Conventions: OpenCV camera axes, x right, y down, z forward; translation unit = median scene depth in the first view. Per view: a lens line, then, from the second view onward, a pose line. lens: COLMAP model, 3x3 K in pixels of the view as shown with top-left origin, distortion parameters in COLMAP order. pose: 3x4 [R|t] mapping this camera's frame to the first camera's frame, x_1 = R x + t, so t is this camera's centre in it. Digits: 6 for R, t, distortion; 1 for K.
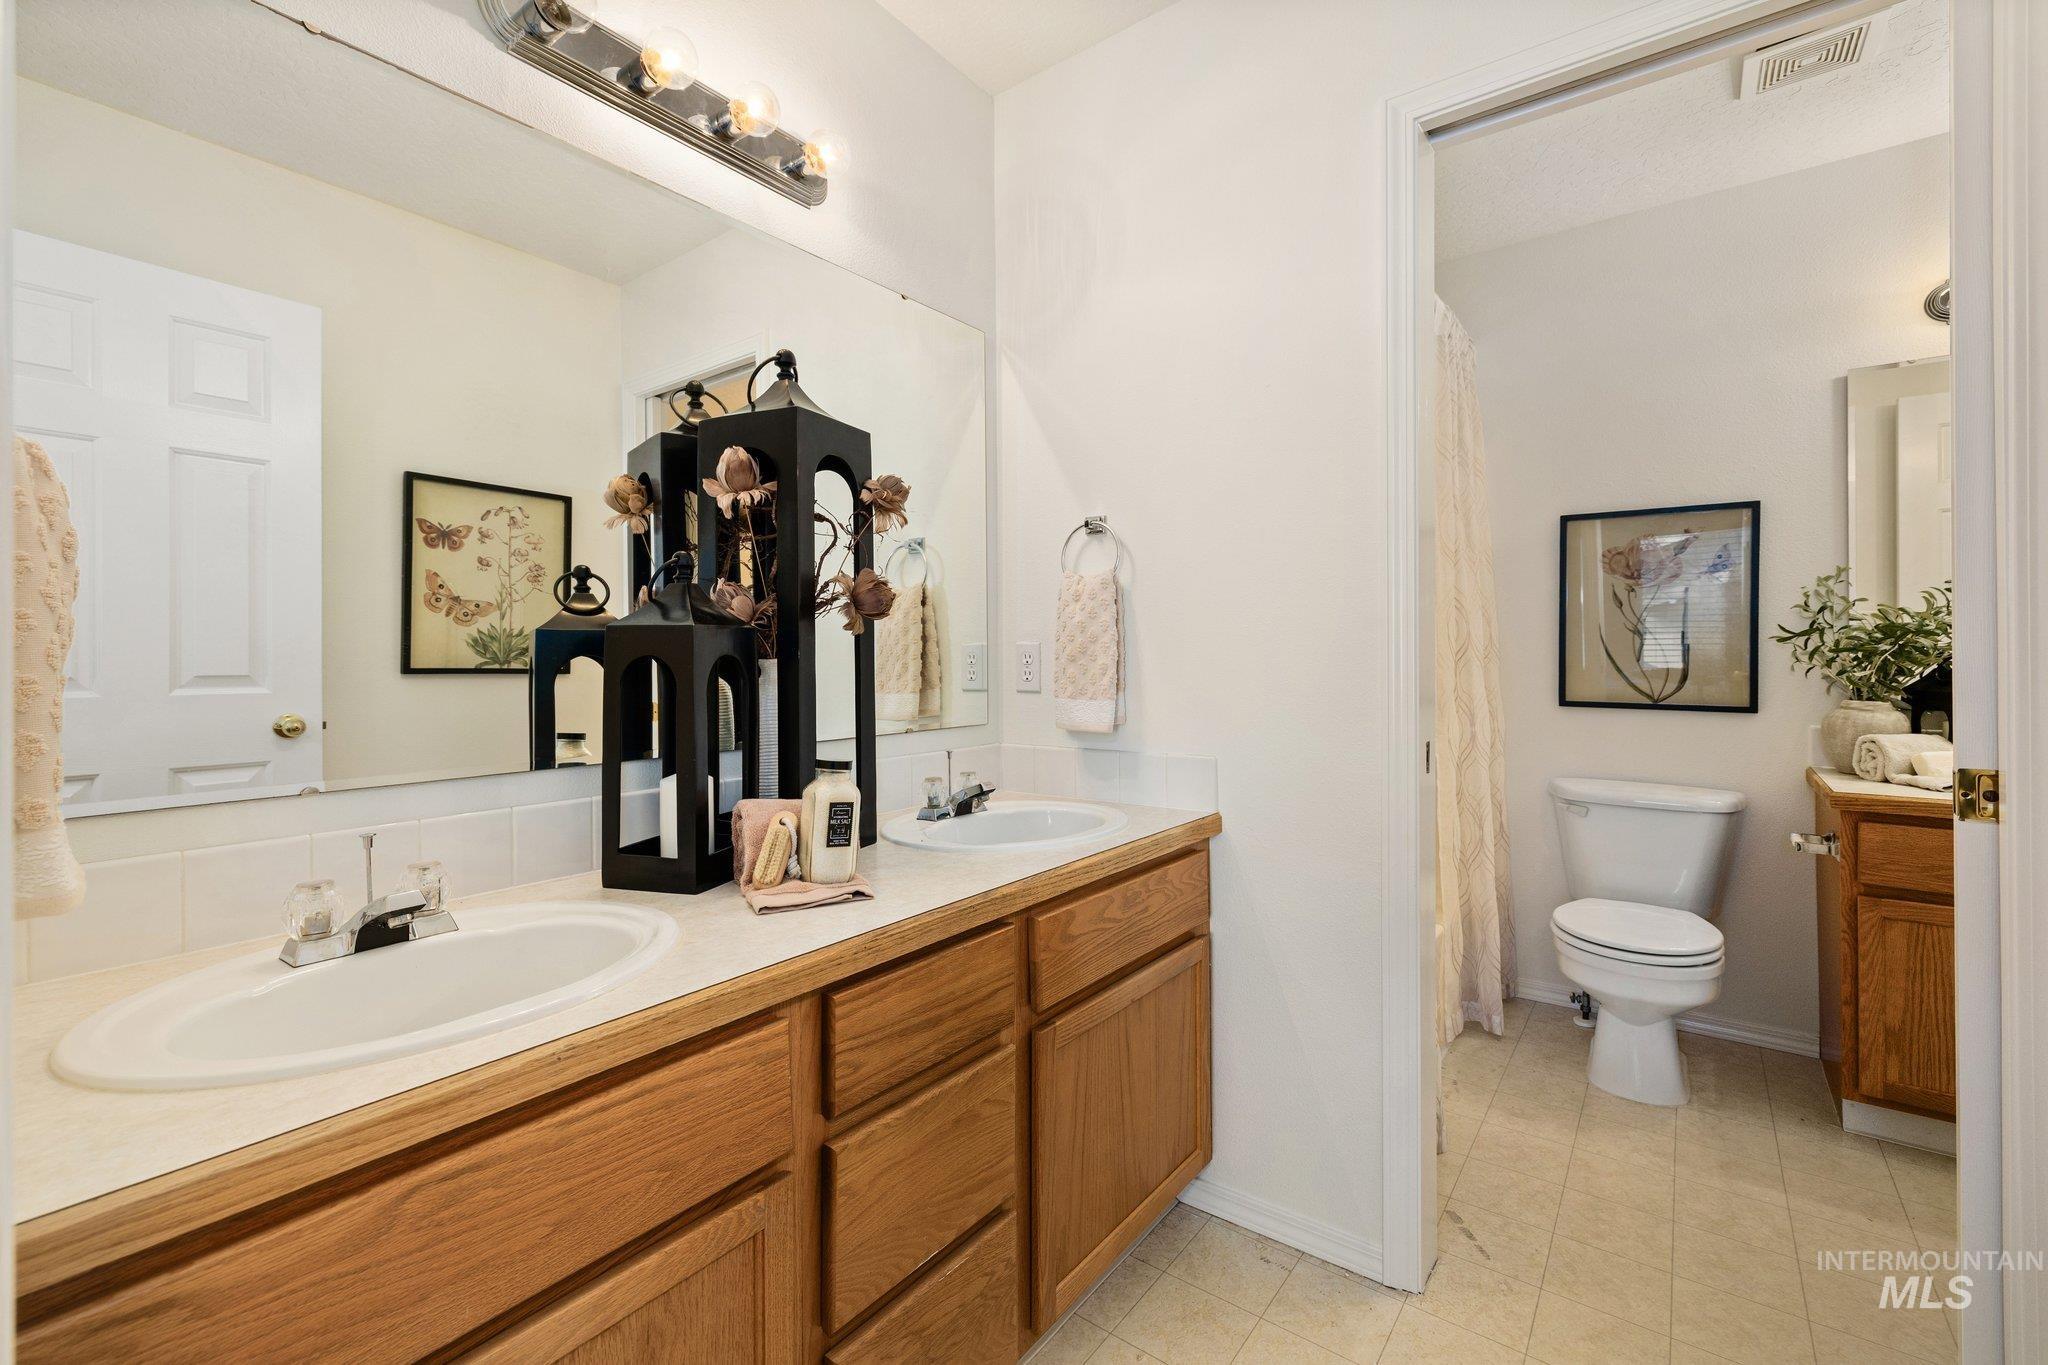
lens RADIAL K [[875.2, 0, 1024.2], [0, 875.2, 667.5], [0, 0, 1]] dist [0.001623, 0.000246]
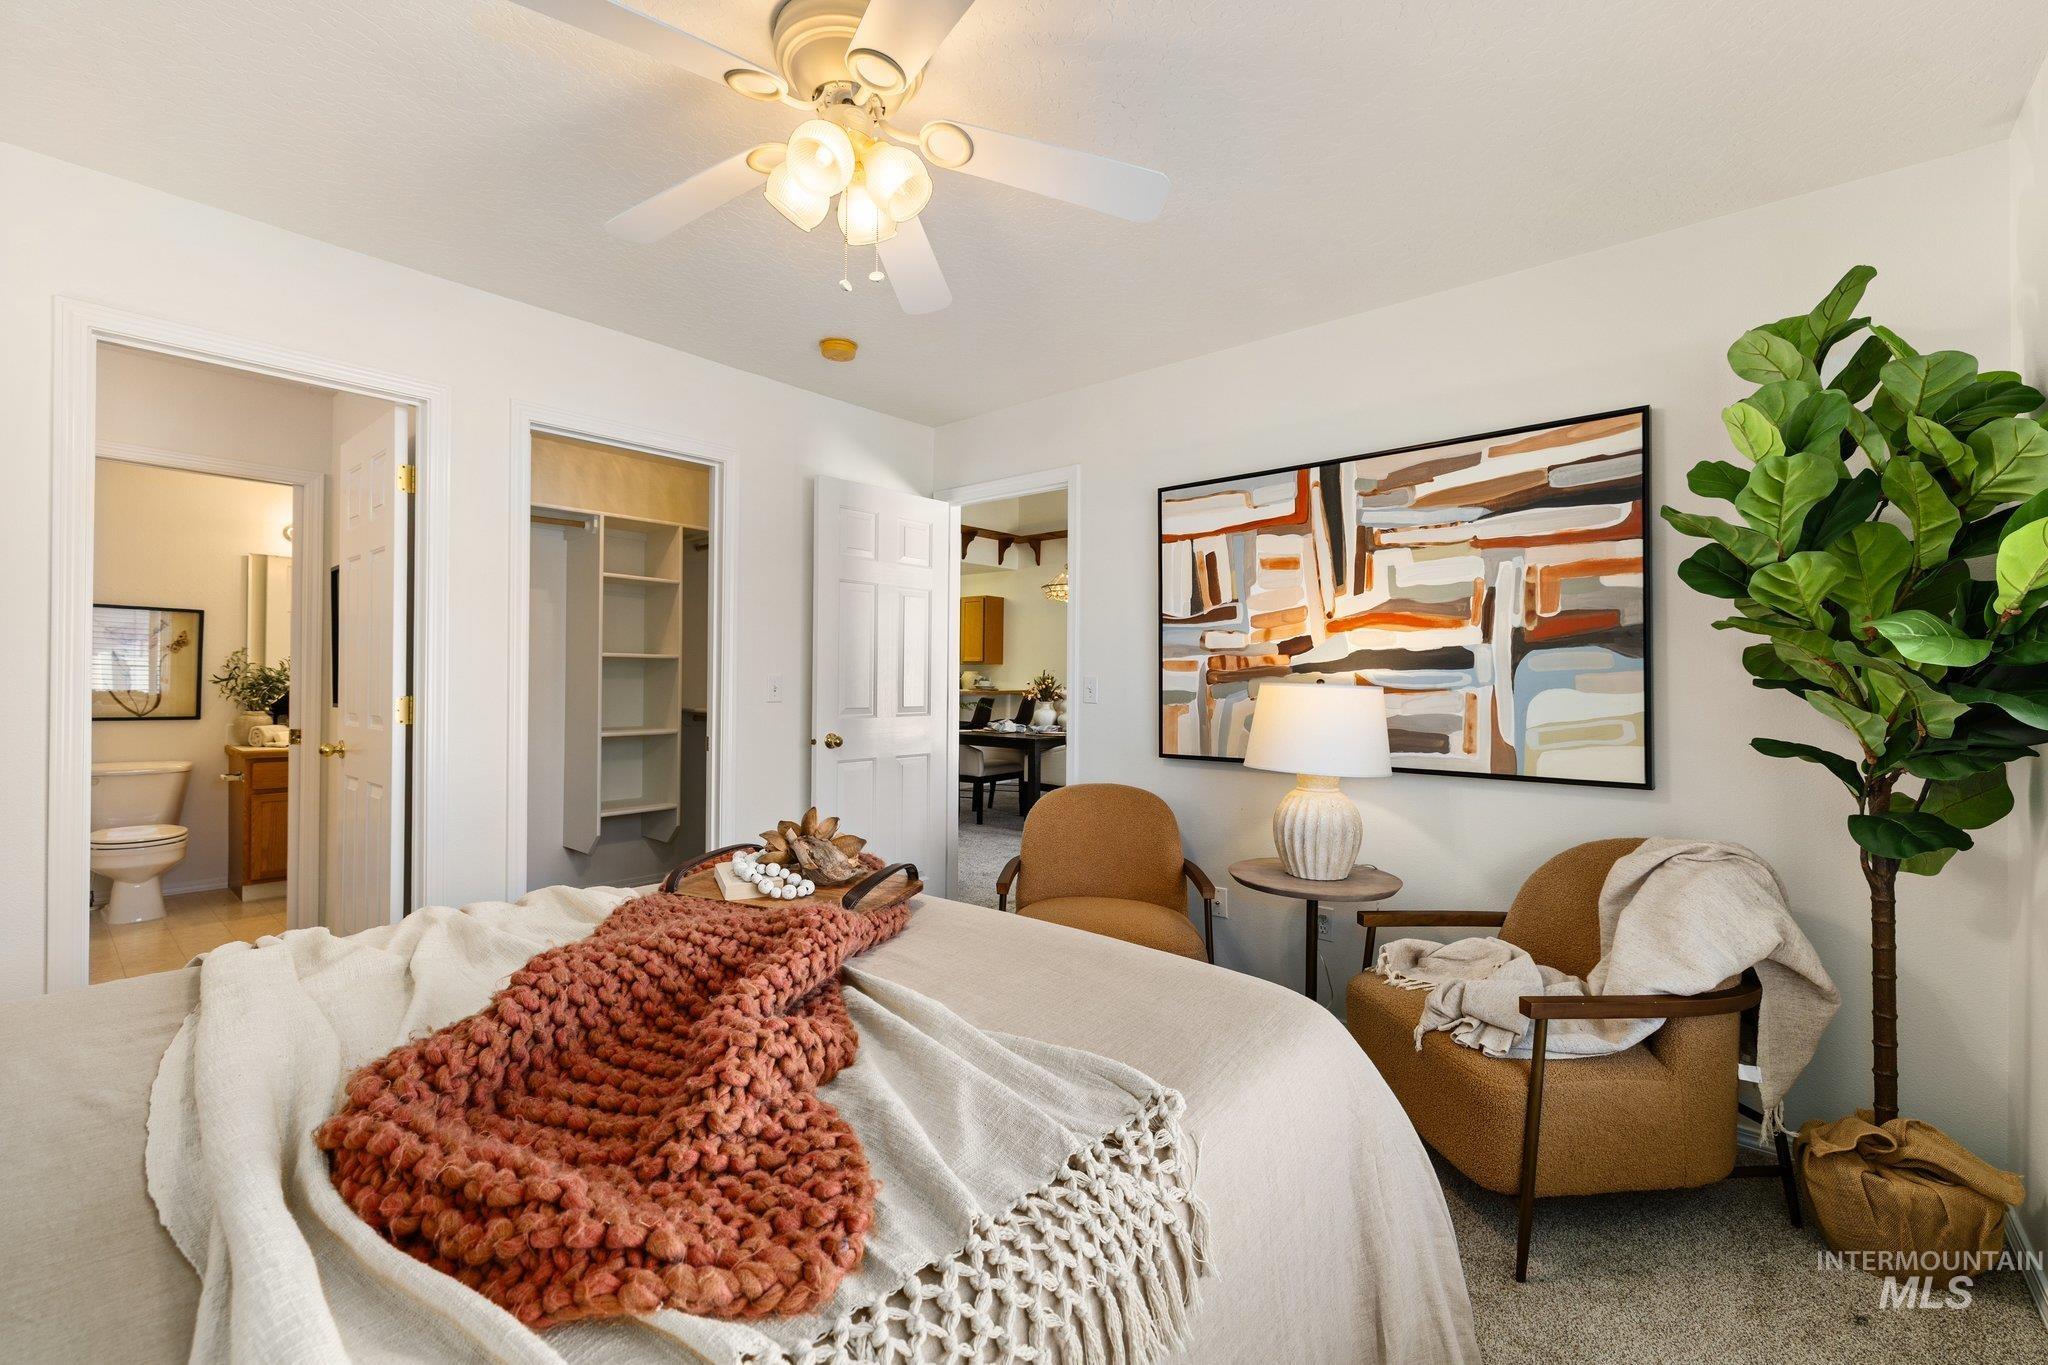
lens RADIAL K [[875.2, 0, 1024.2], [0, 875.2, 667.5], [0, 0, 1]] dist [0.001623, 0.000246]
pose [[0.059941, 0.020559, 0.997990, -1.117862], [-0.002357, 0.999788, -0.020454, -0.030684], [-0.998199, -0.001126, 0.059977, -1.056375]]
